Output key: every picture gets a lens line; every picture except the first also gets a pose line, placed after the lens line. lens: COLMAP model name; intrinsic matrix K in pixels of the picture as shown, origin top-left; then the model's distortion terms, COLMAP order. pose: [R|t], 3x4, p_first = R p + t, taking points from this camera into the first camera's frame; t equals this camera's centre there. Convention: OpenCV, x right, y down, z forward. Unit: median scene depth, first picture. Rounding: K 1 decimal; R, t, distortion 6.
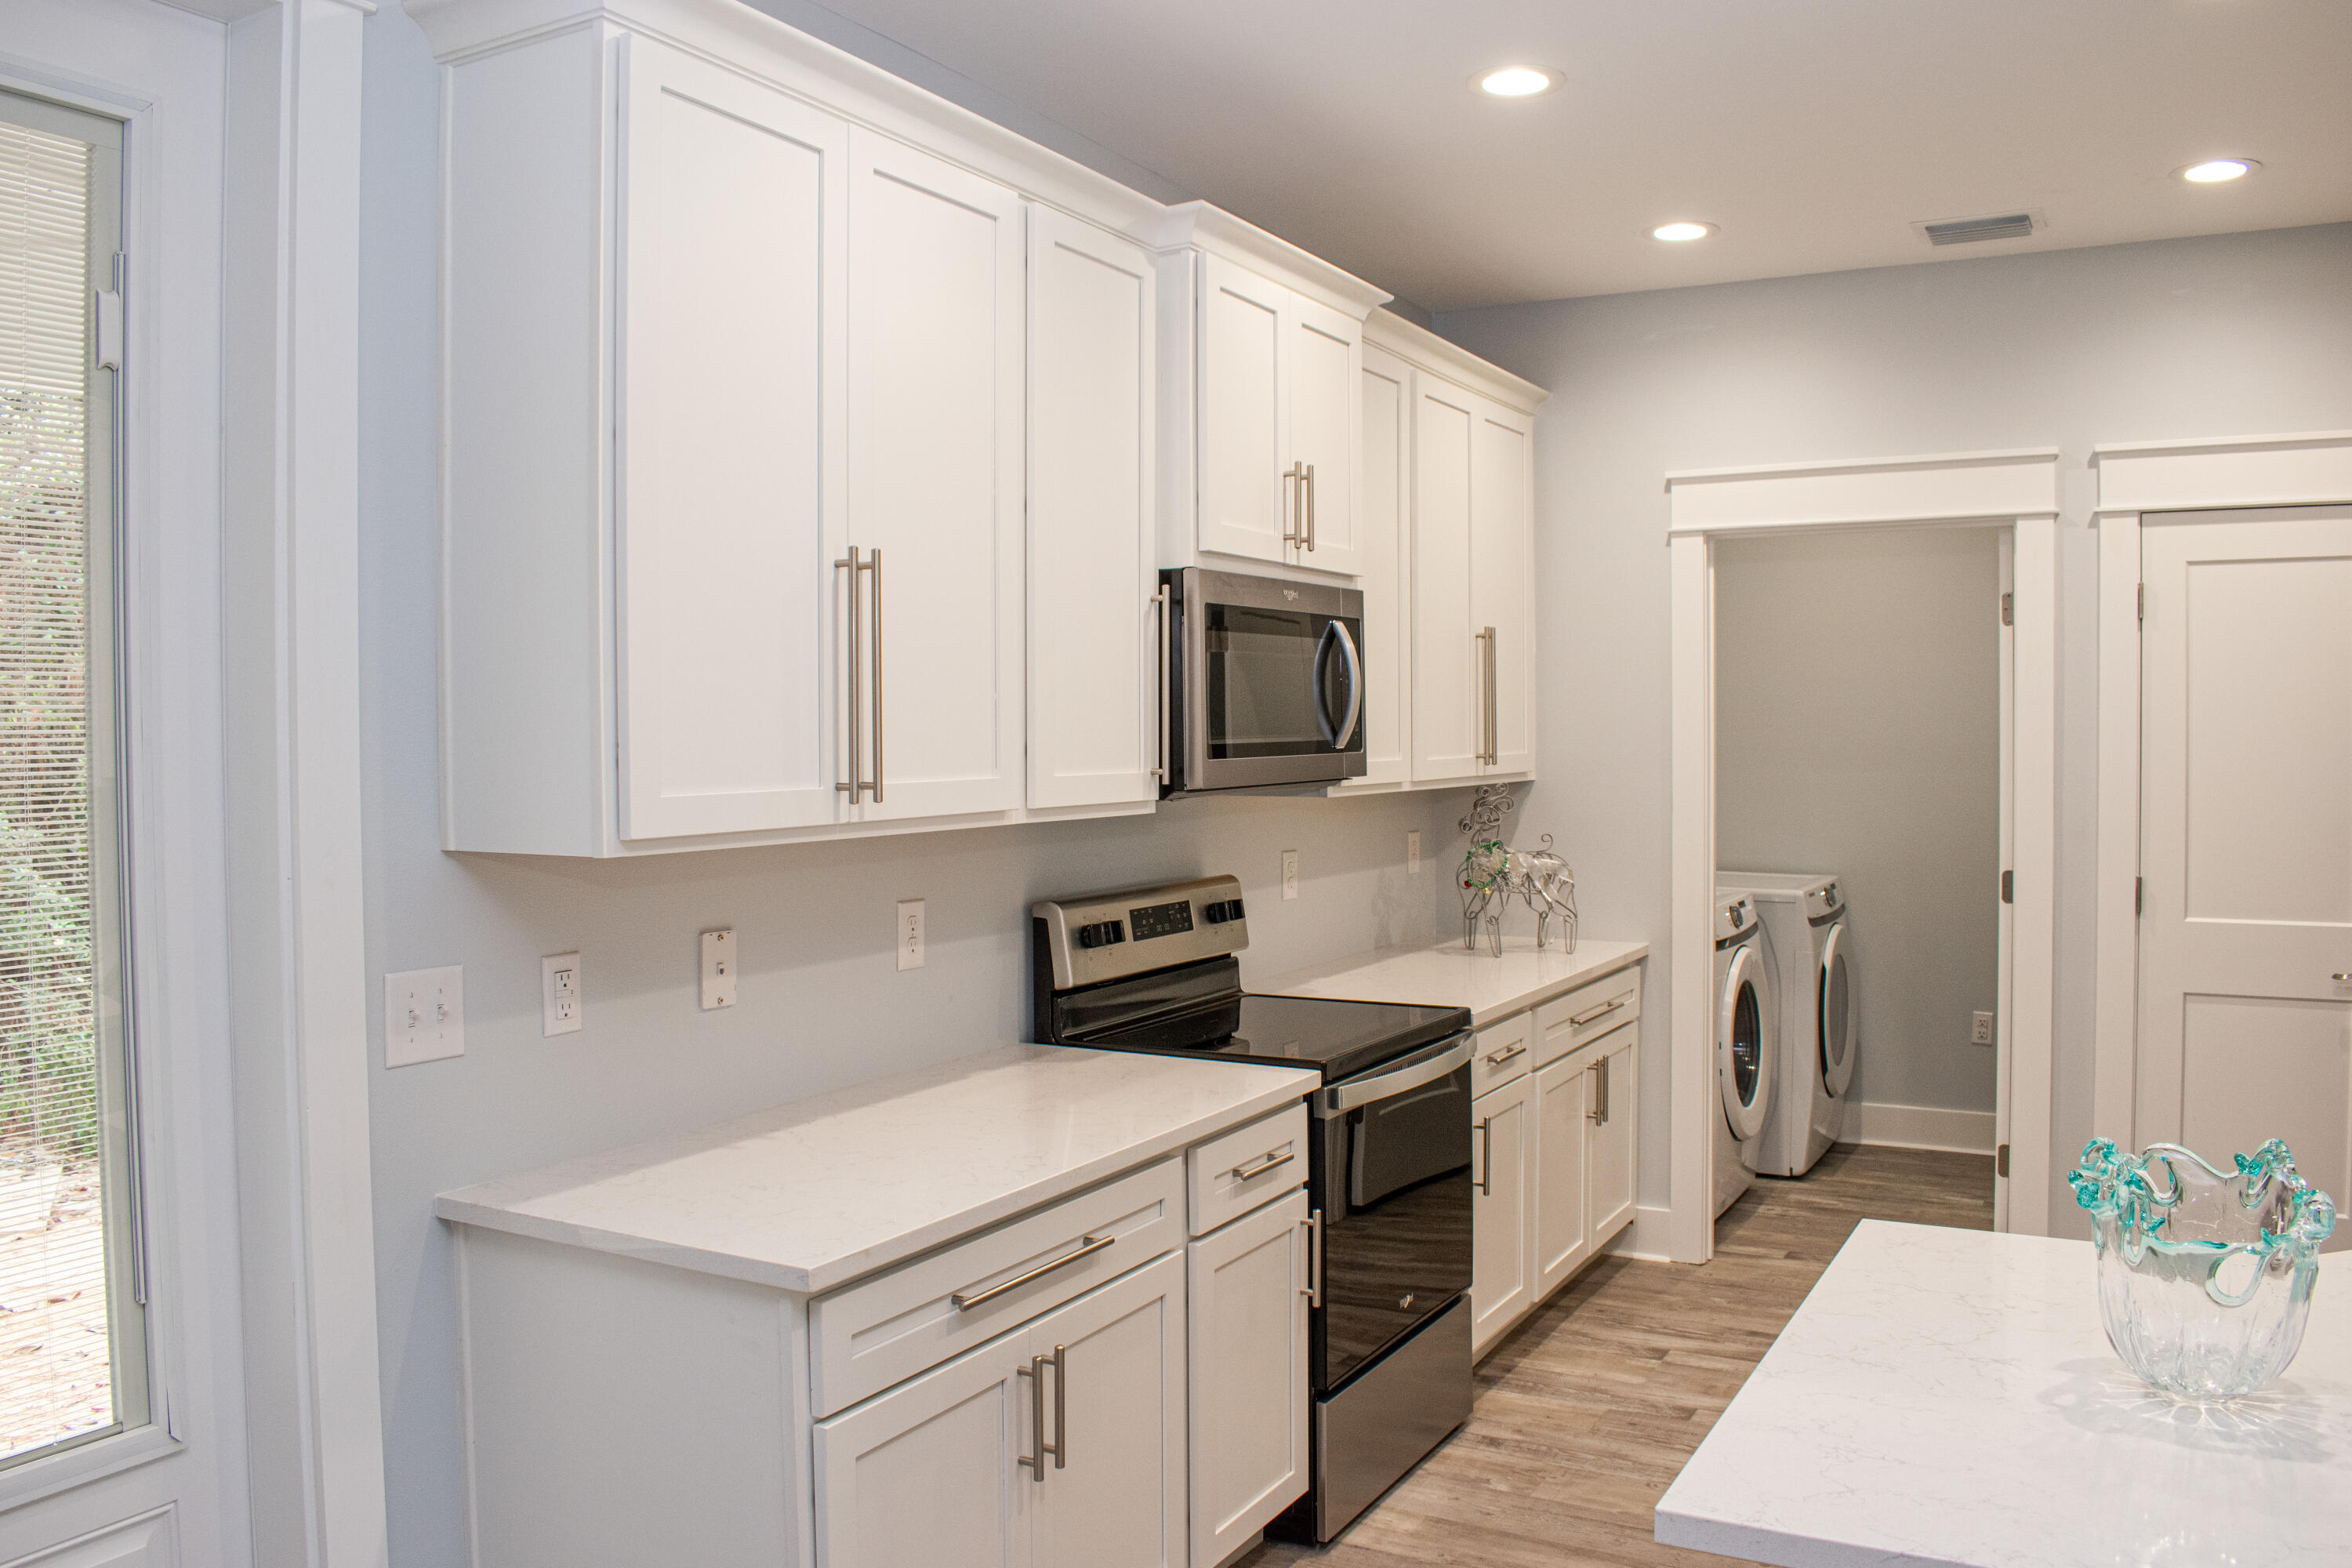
lens RADIAL K [[1903.5, 0, 1212.8], [0, 1903.5, 752.0], [0, 0, 1]] dist [-0.091444, 0.018972]
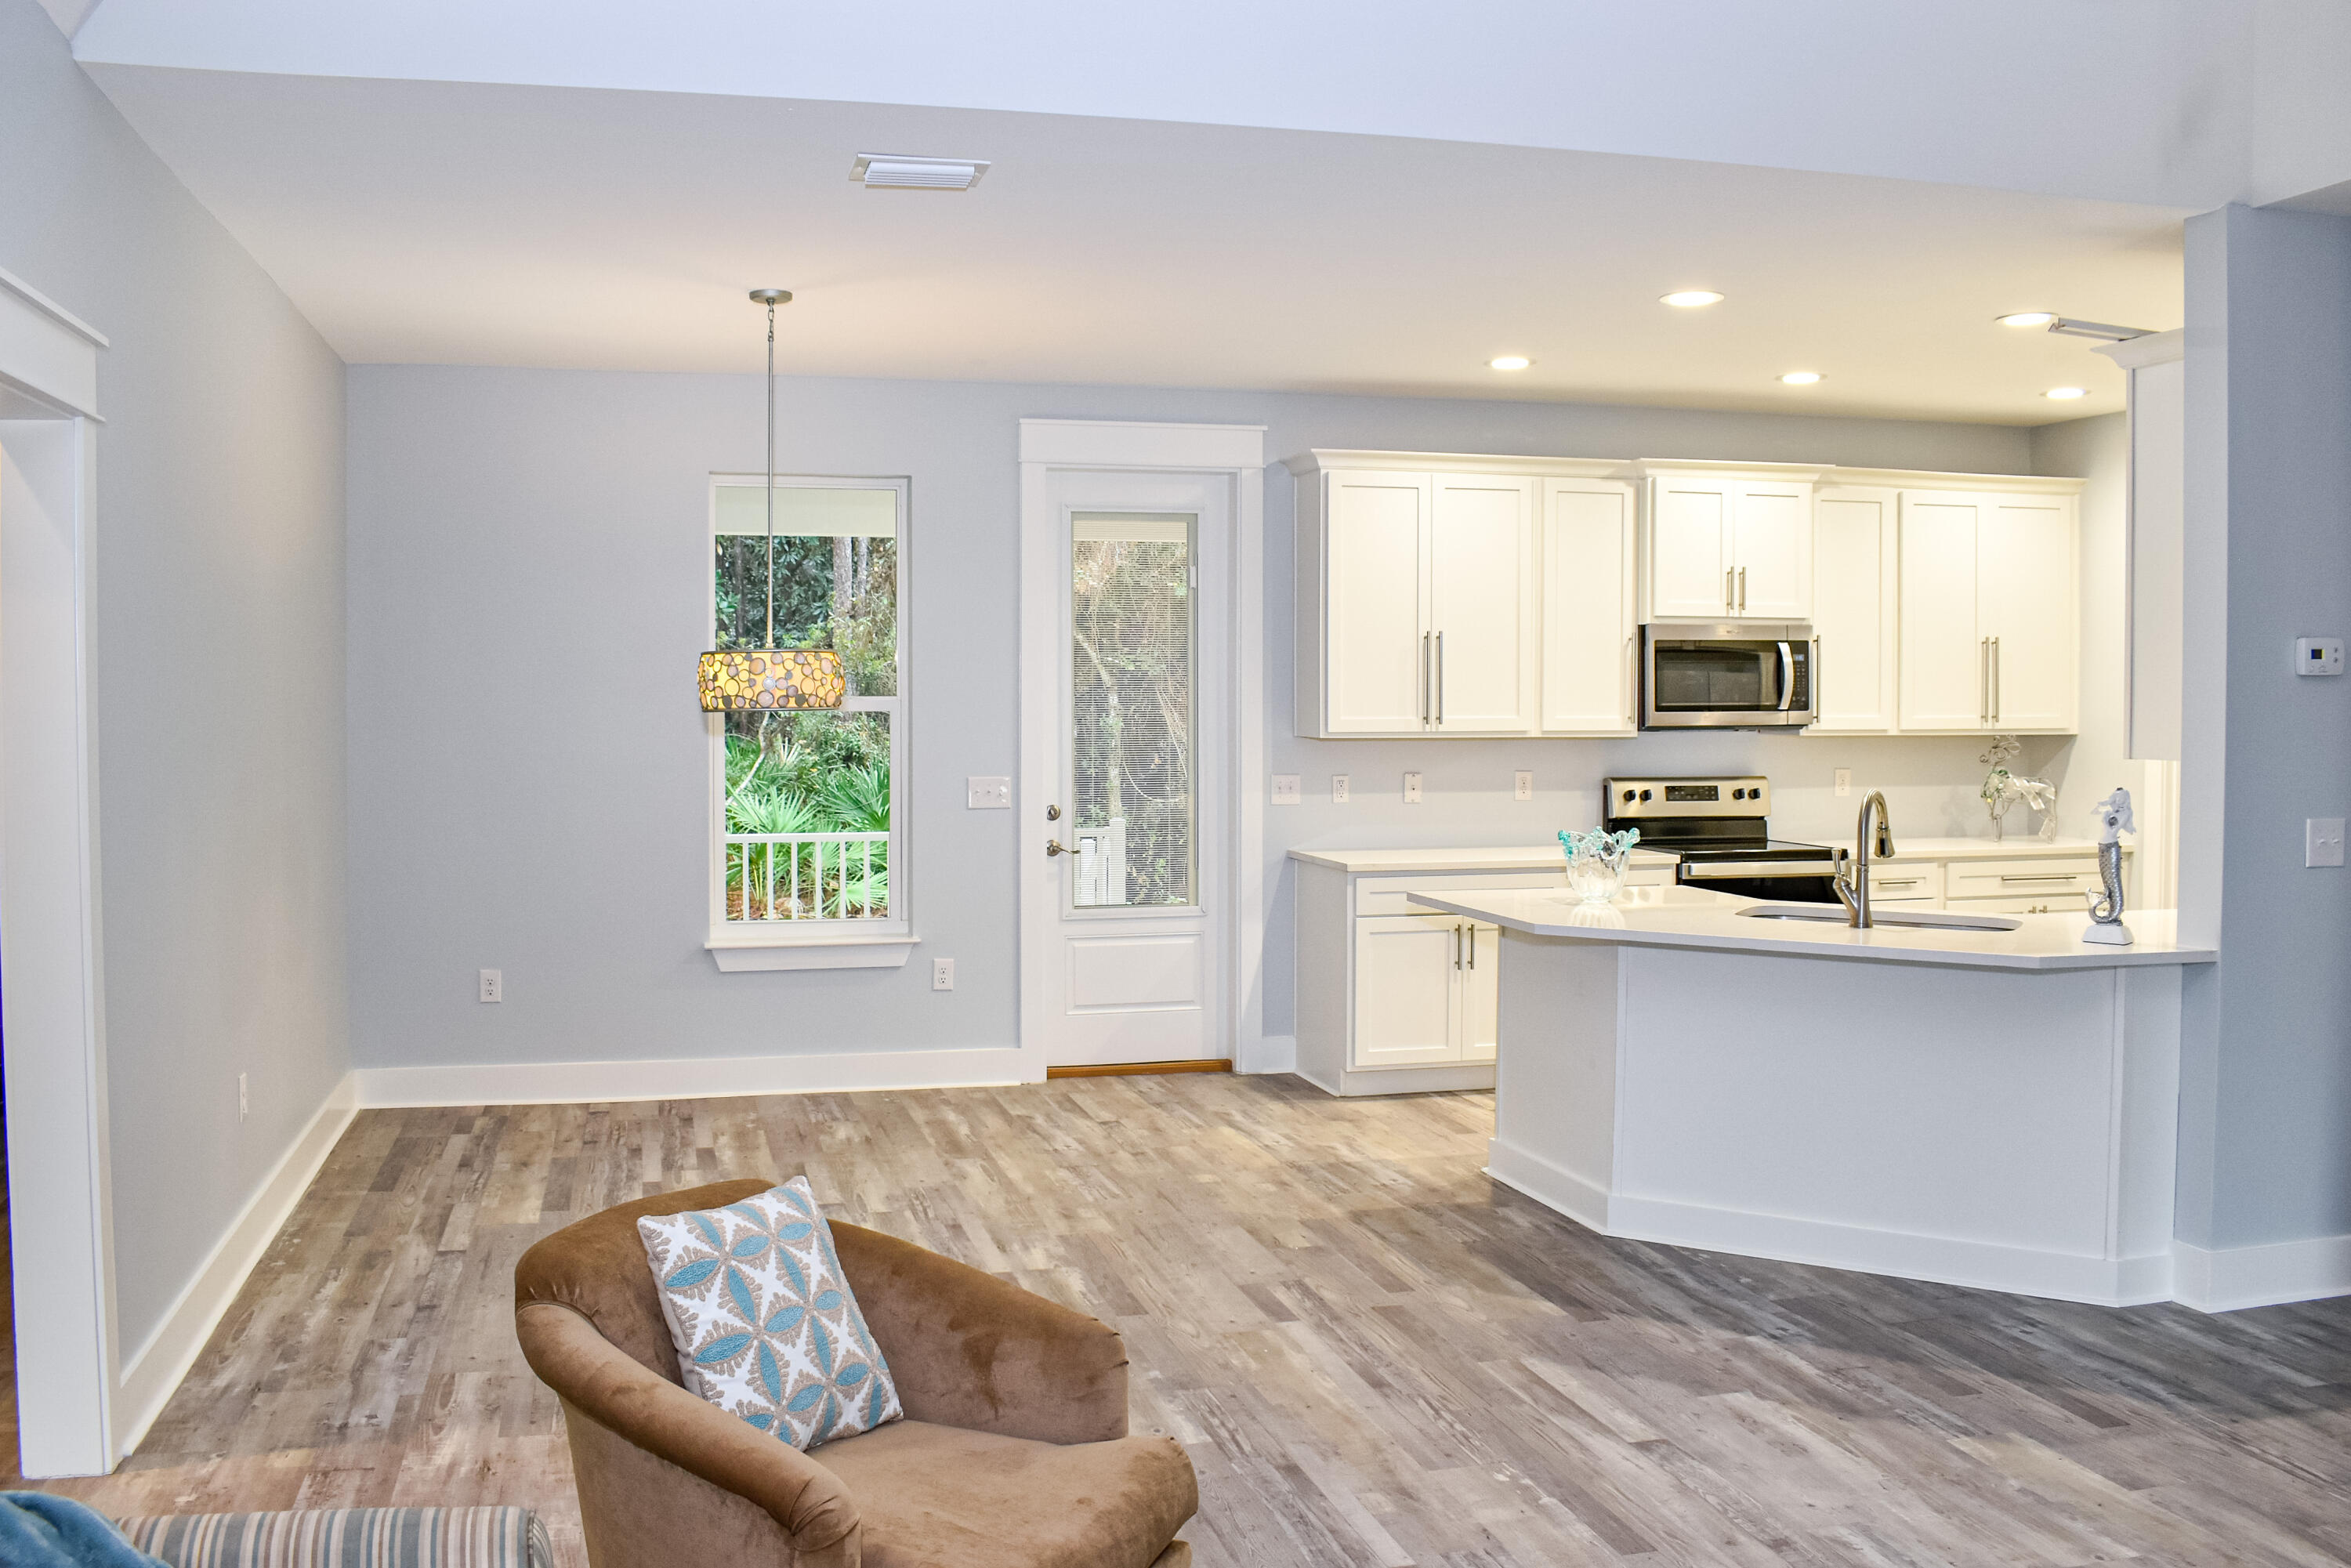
lens RADIAL K [[1902.6, 0, 975.2], [0, 1902.6, 713.7], [0, 0, 1]] dist [-0.091444, 0.018972]
pose [[0.632798, 0.015540, -0.774161, 1.035829], [-0.015375, 0.999854, 0.007503, 0.000925], [0.774164, 0.007154, 0.632945, -0.850059]]
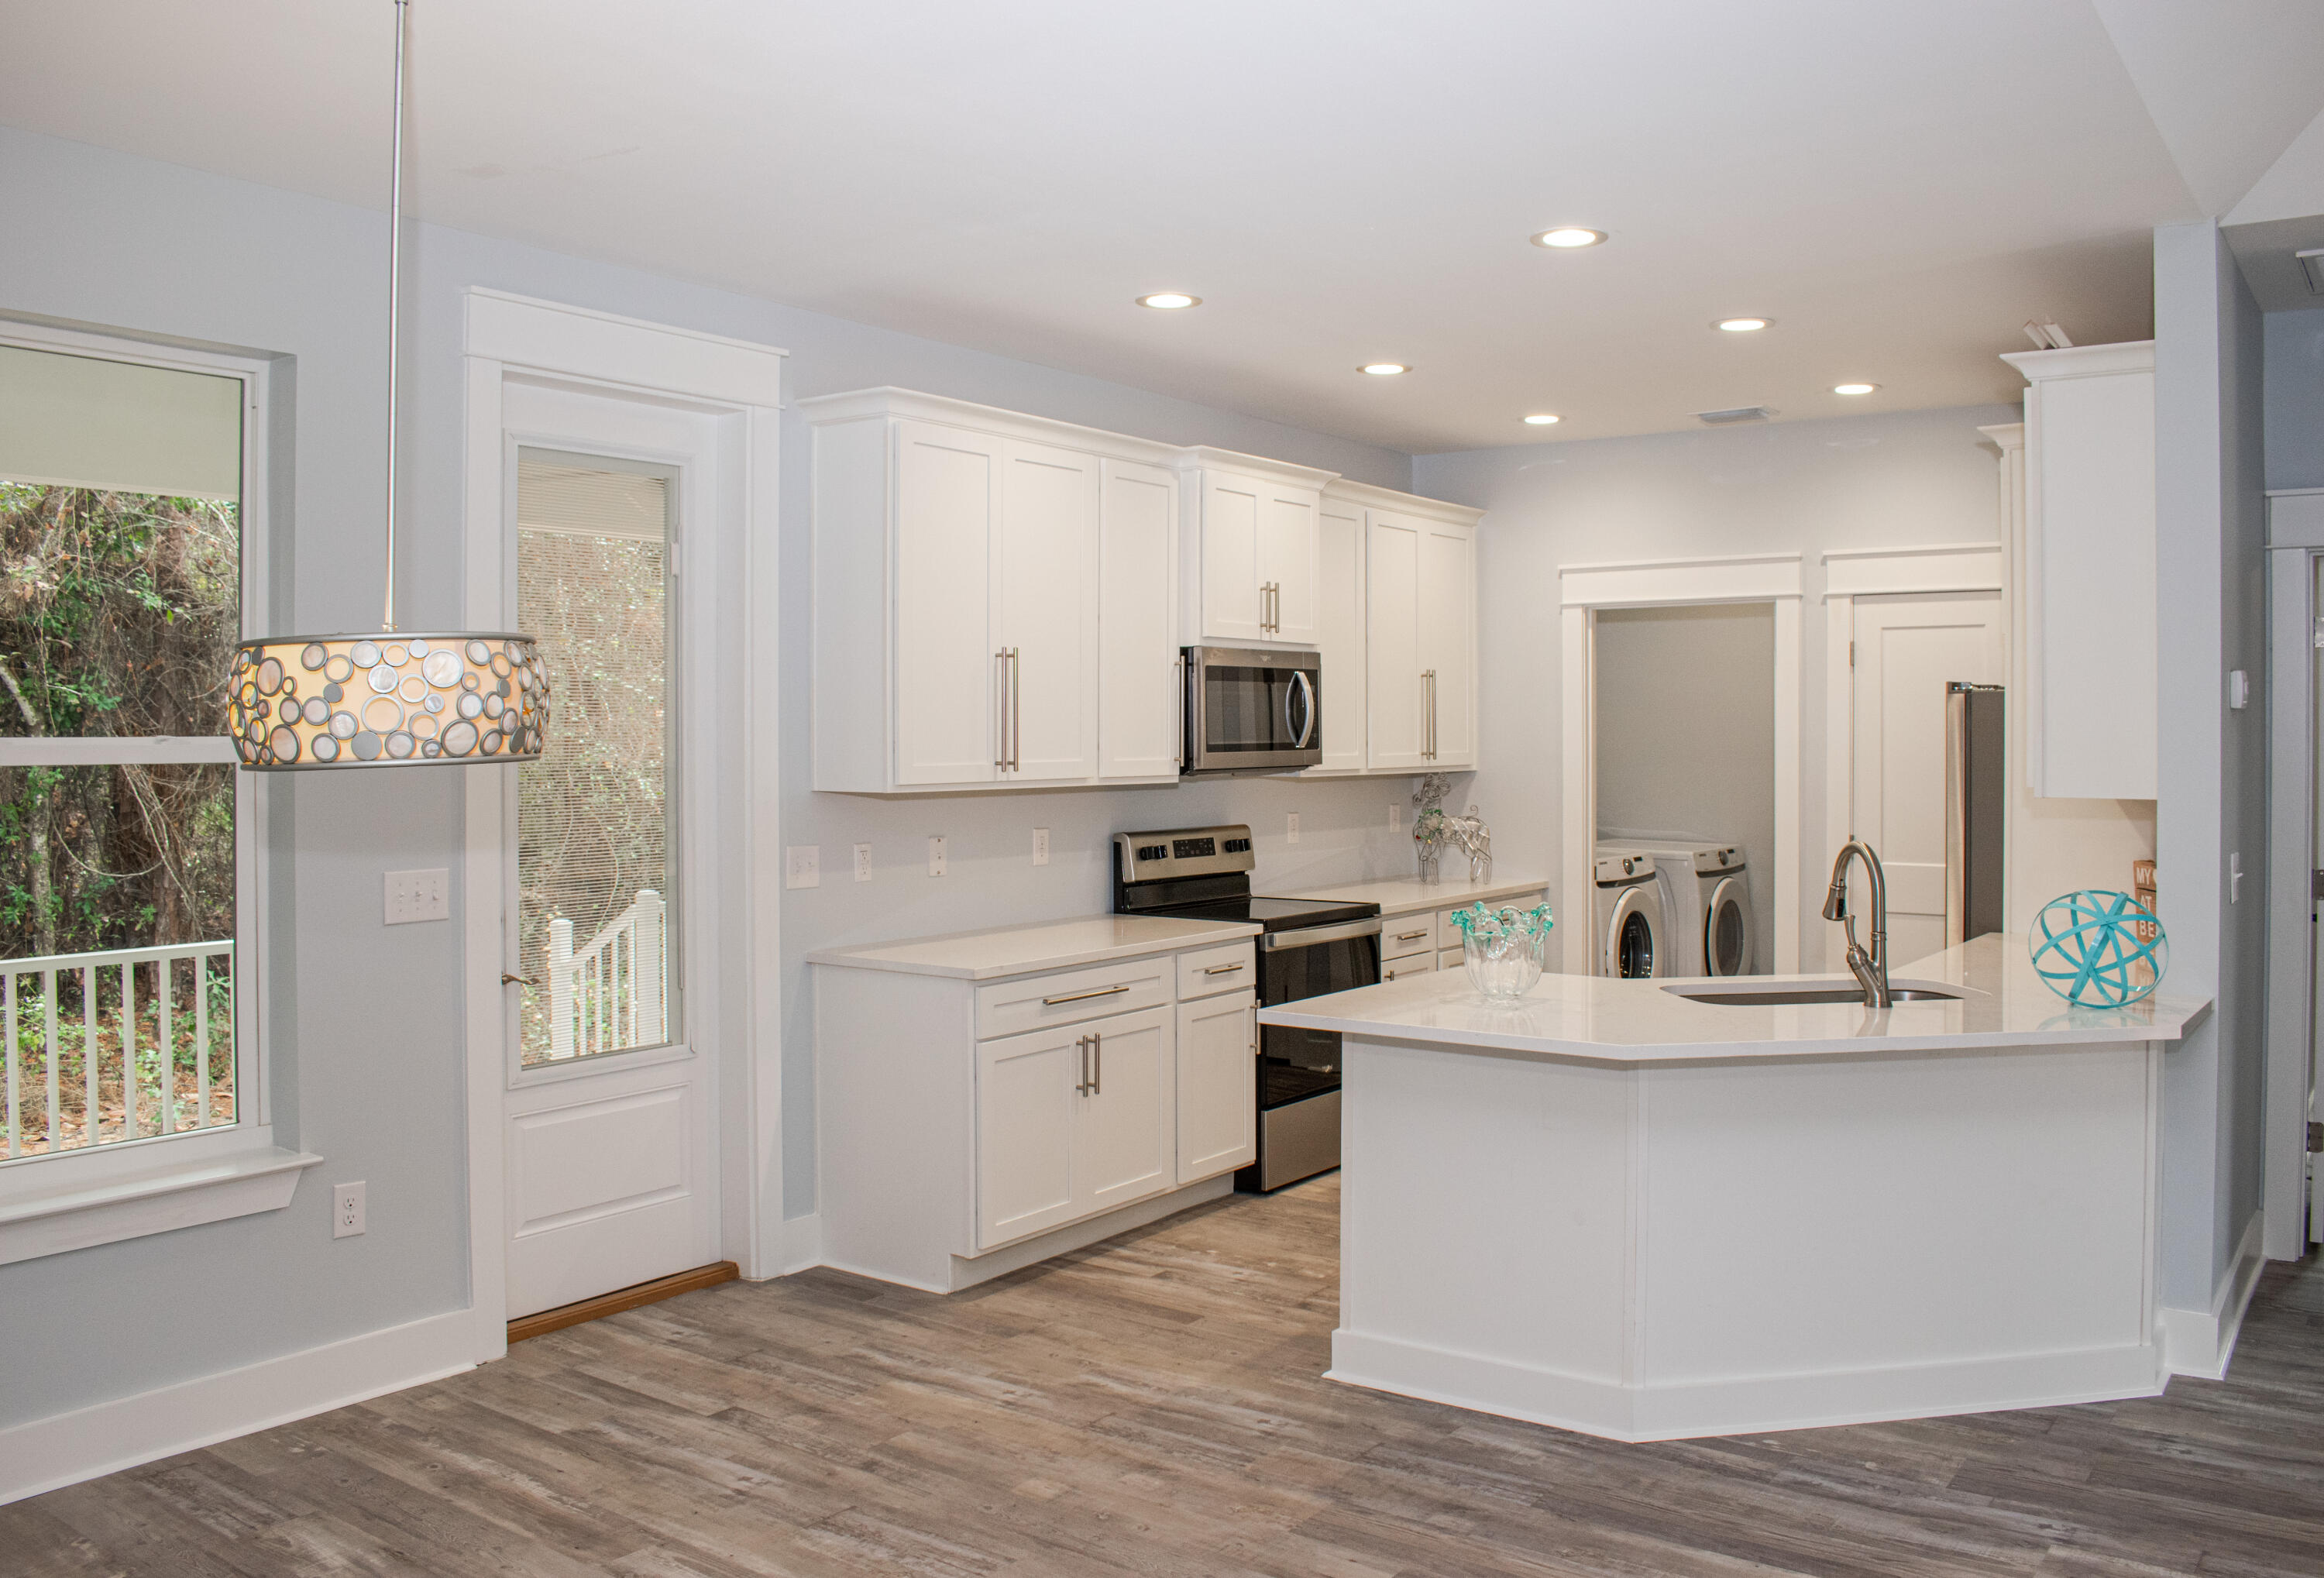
lens RADIAL K [[1895.8, 0, 1182.5], [0, 1895.8, 722.2], [0, 0, 1]] dist [-0.098344, 0.023554]
pose [[0.991203, 0.003340, -0.132311, 0.188032], [-0.005641, 0.999839, -0.017024, 0.004864], [0.132233, 0.017620, 0.991062, -0.691134]]
